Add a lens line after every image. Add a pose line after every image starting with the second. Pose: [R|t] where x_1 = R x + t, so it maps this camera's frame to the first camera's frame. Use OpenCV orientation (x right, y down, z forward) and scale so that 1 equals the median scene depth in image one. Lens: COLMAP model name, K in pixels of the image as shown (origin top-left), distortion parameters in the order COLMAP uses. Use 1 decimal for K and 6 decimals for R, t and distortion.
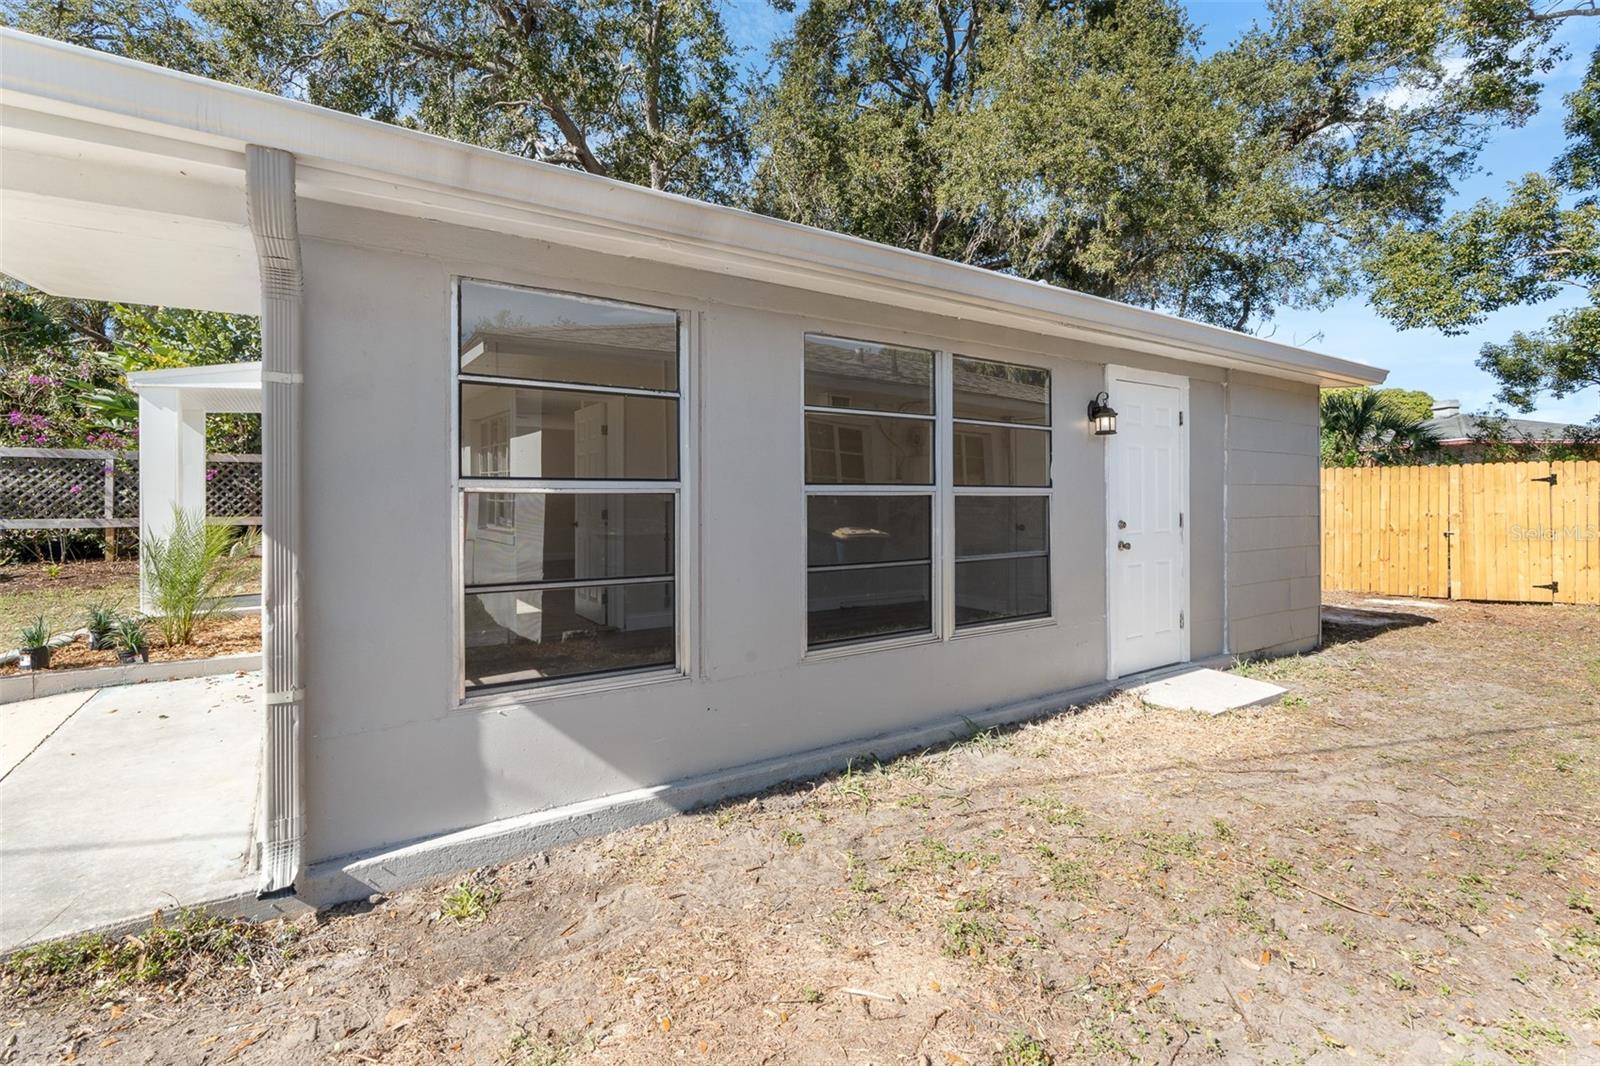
lens RADIAL K [[732.2, 0, 788.9], [0, 732.2, 495.7], [0, 0, 1]] dist [-0.002526, 0.001364]
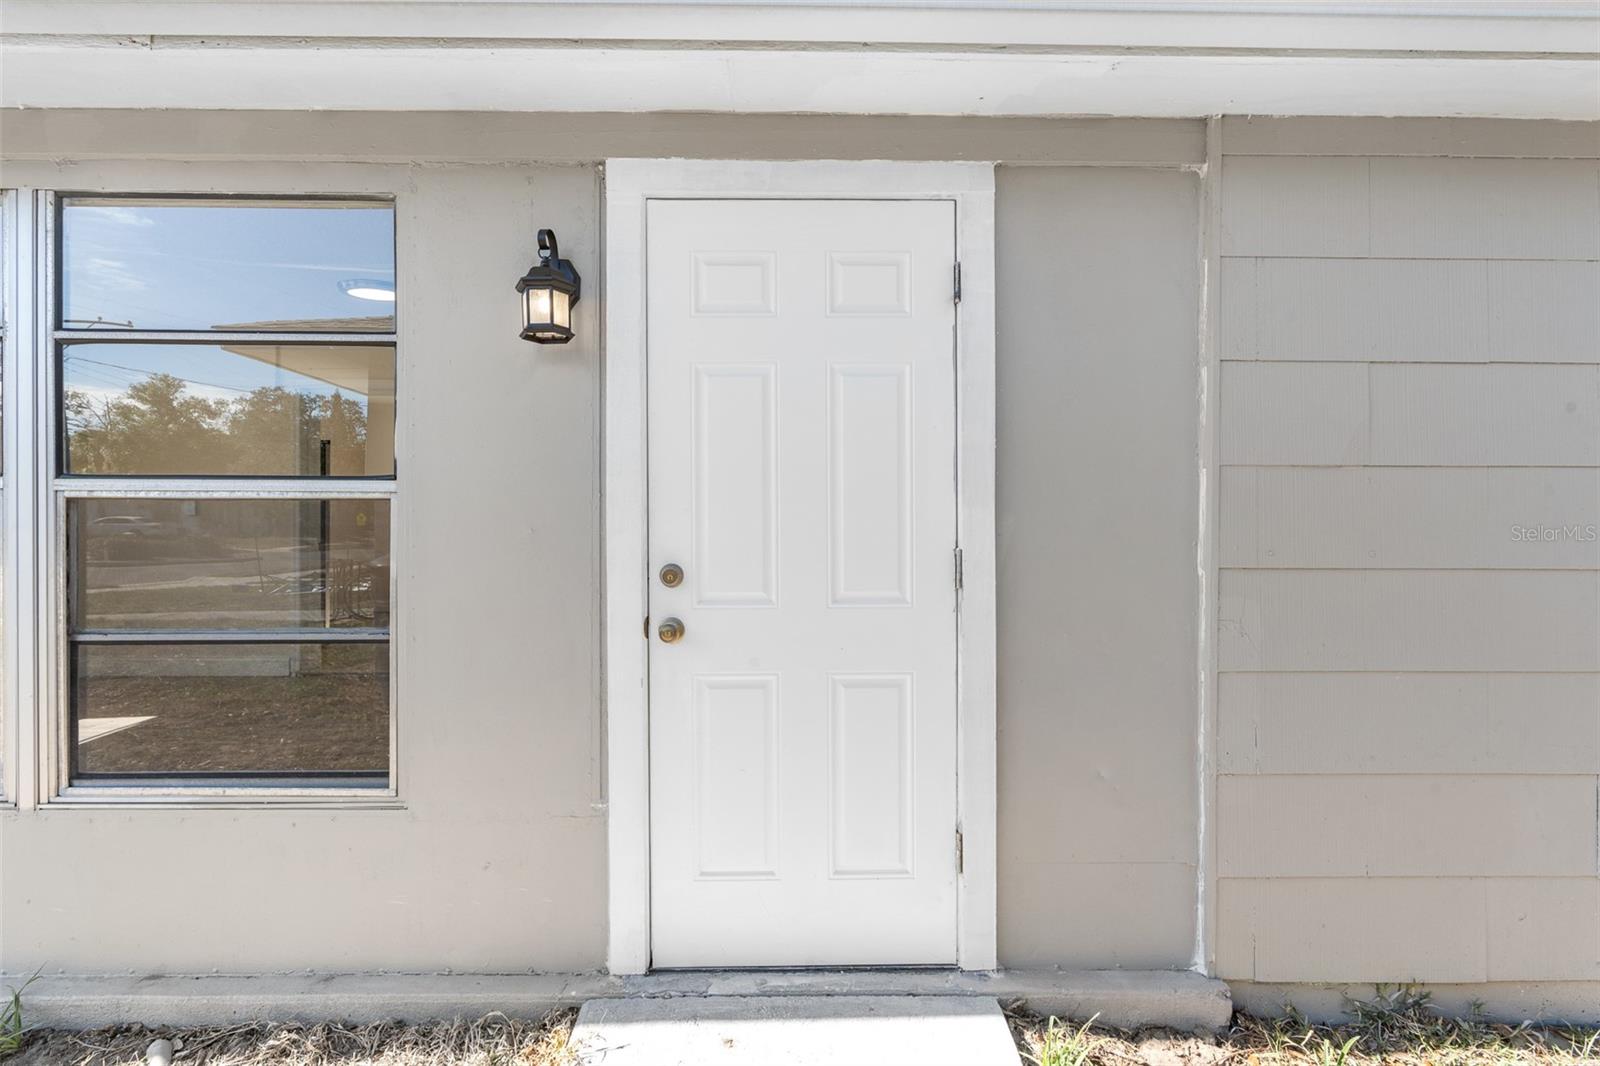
lens RADIAL K [[777.6, 0, 765.2], [0, 777.6, 511.1], [0, 0, 1]] dist [-0.001681, 0.001008]
pose [[0.839303, 0.006895, -0.543620, 0.619956], [-0.003621, 0.999968, 0.007092, 0.002590], [0.543651, -0.003984, 0.839302, 0.591428]]
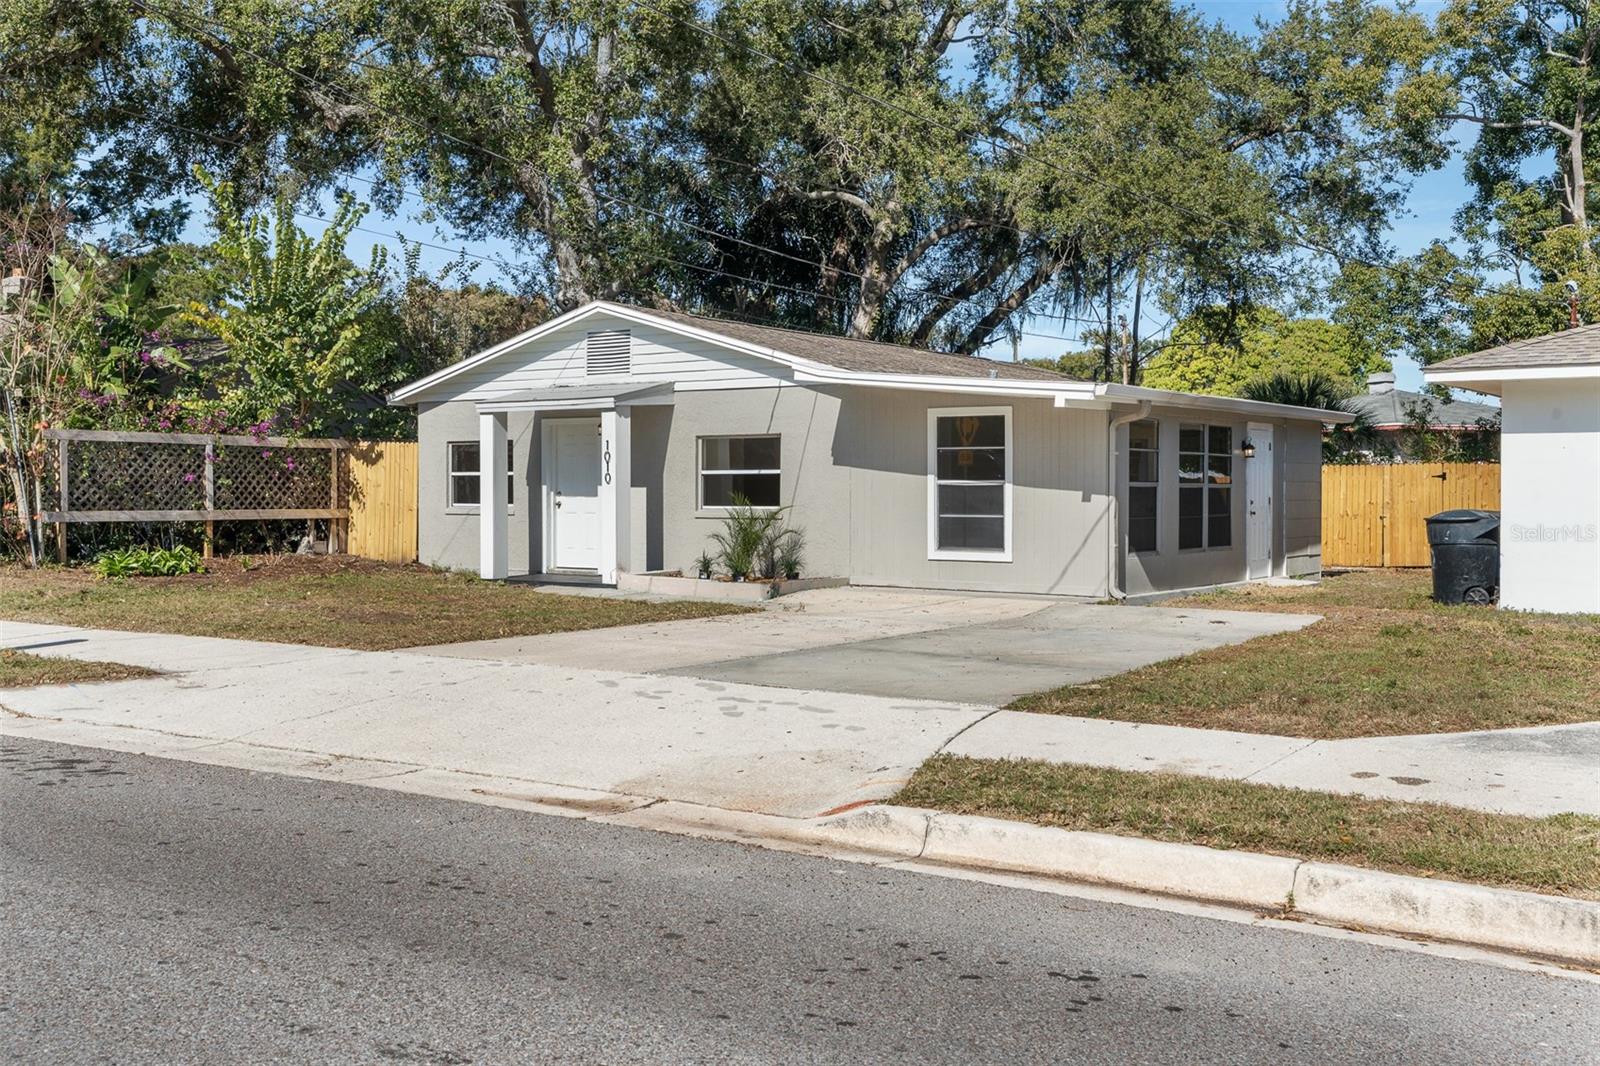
lens RADIAL K [[1560.2, 0, 800.0], [0, 1560.2, 533.0], [0, 0, 1]] dist [0.003411, 0.000144]
pose [[0.929907, -0.008604, 0.367695, -1.915717], [-0.002516, 0.999554, 0.029752, 0.000287], [-0.367787, -0.028592, 0.929471, -2.124200]]
